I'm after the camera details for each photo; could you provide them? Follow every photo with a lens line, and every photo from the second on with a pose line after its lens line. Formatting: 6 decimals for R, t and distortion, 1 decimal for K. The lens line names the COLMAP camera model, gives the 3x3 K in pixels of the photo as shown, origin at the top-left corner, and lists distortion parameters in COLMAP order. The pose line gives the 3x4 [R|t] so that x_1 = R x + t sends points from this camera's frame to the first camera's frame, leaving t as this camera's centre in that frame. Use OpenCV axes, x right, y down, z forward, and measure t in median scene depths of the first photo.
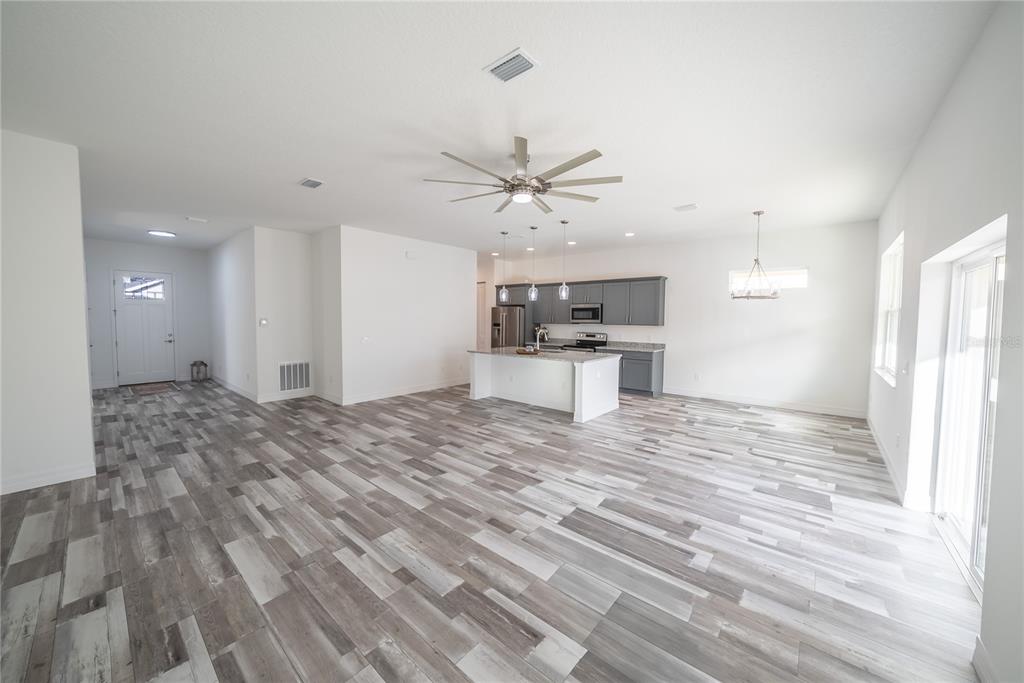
lens RADIAL K [[367.9, 0, 512.9], [0, 367.9, 337.3], [0, 0, 1]] dist [-0.028978, 0.005746]
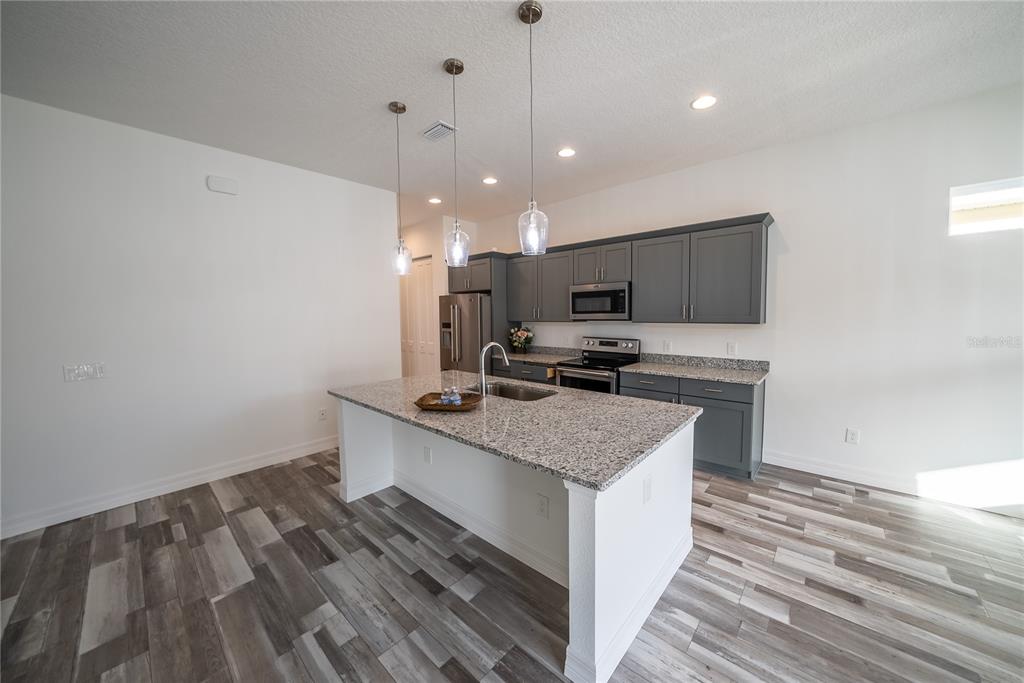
lens RADIAL K [[360.2, 0, 514.8], [0, 360.2, 336.1], [0, 0, 1]] dist [-0.028748, 0.004919]
pose [[0.999496, -0.018277, -0.025956, 0.095966], [0.018587, 0.999758, 0.011732, -0.025513], [0.025736, -0.012208, 0.999594, 0.509323]]
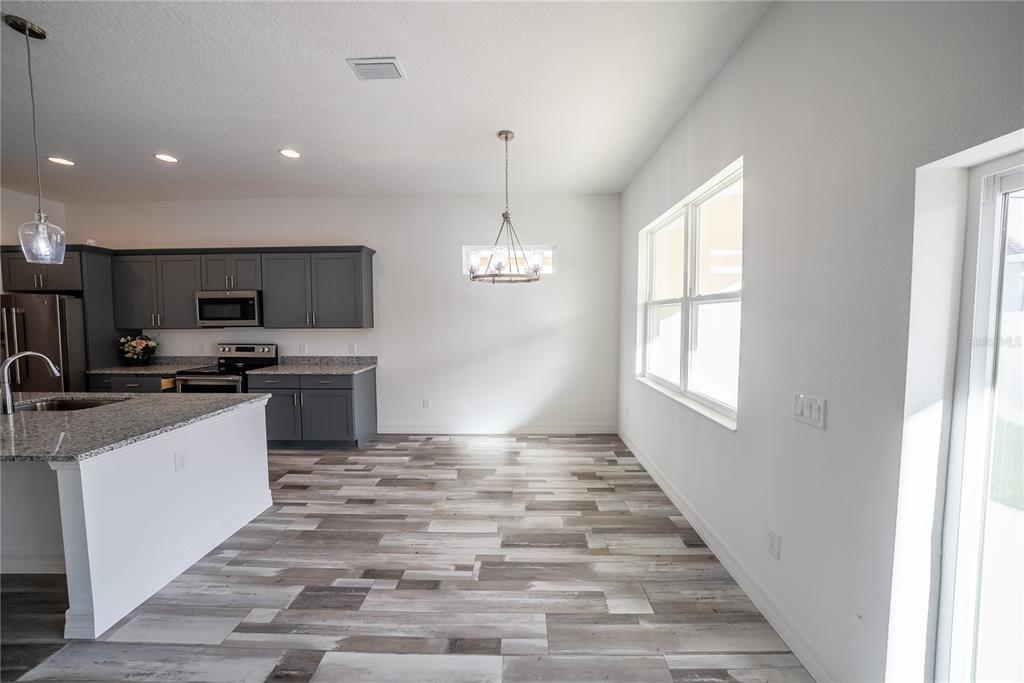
lens RADIAL K [[360.2, 0, 514.8], [0, 360.2, 336.1], [0, 0, 1]] dist [-0.028748, 0.004919]
pose [[0.769339, -0.043570, 0.637353, 0.198550], [0.042498, 0.998952, 0.016991, -0.016840], [-0.637426, 0.014014, 0.770384, 0.356740]]
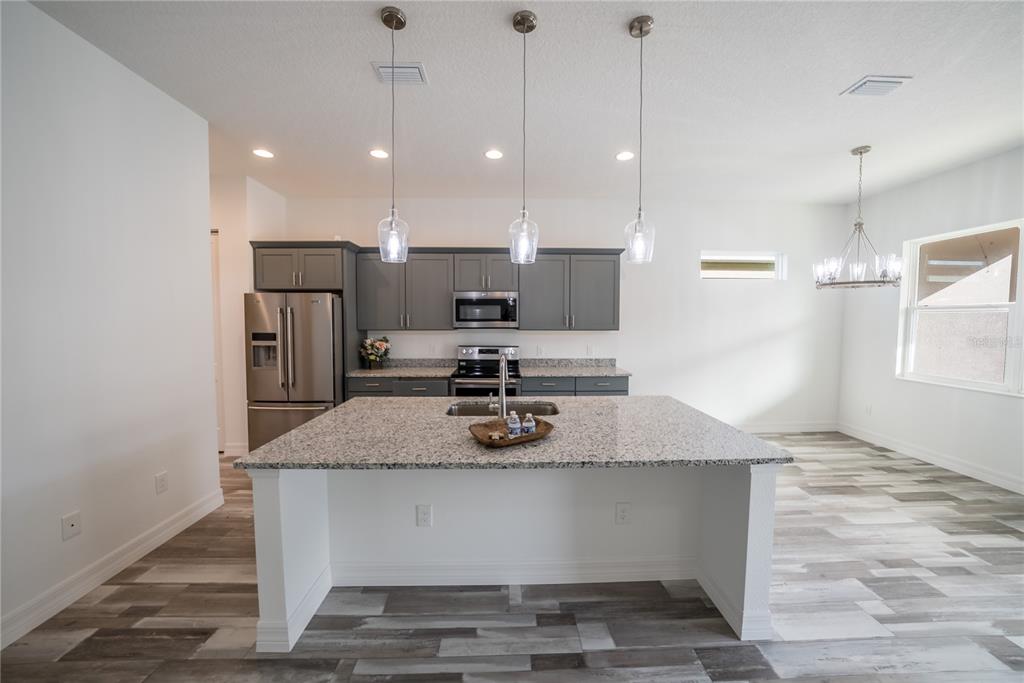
lens RADIAL K [[360.2, 0, 514.8], [0, 360.2, 336.1], [0, 0, 1]] dist [-0.028748, 0.004919]
pose [[0.739532, -0.036825, 0.672114, -0.123341], [0.039154, 0.999165, 0.011662, -0.033610], [-0.671982, 0.017692, 0.740356, 0.627804]]
